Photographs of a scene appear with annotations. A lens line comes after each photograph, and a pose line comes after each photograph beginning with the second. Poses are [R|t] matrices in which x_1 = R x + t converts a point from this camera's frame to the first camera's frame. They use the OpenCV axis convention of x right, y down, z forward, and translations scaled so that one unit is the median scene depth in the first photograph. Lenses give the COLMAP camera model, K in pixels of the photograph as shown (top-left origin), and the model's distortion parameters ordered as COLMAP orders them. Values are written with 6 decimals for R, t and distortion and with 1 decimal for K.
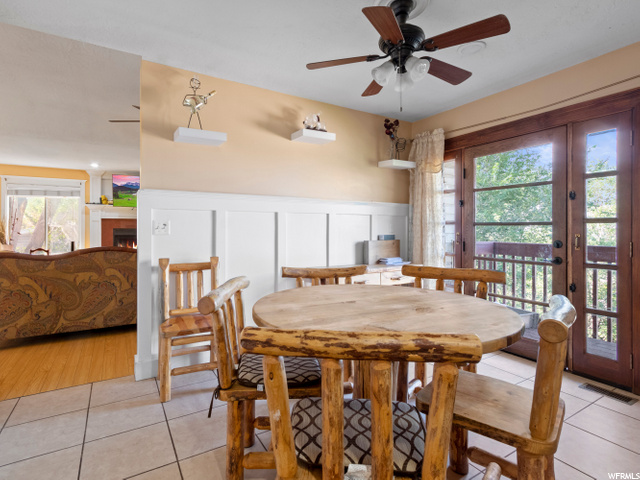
lens RADIAL K [[334.2, 0, 317.8], [0, 334.2, 228.5], [0, 0, 1]] dist [0.003040, 0.000917]
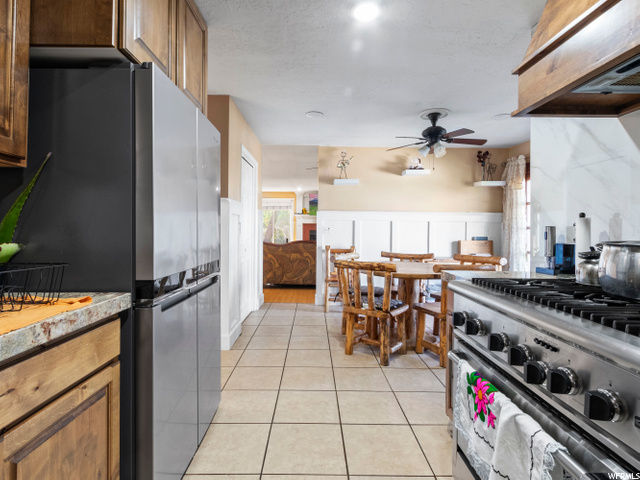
lens RADIAL K [[334.2, 0, 317.8], [0, 334.2, 228.5], [0, 0, 1]] dist [0.003040, 0.000917]
pose [[0.861545, 0.005281, -0.507653, 0.376072], [-0.008818, 0.999951, -0.004565, -0.001820], [0.507604, 0.008409, 0.861550, -0.562027]]
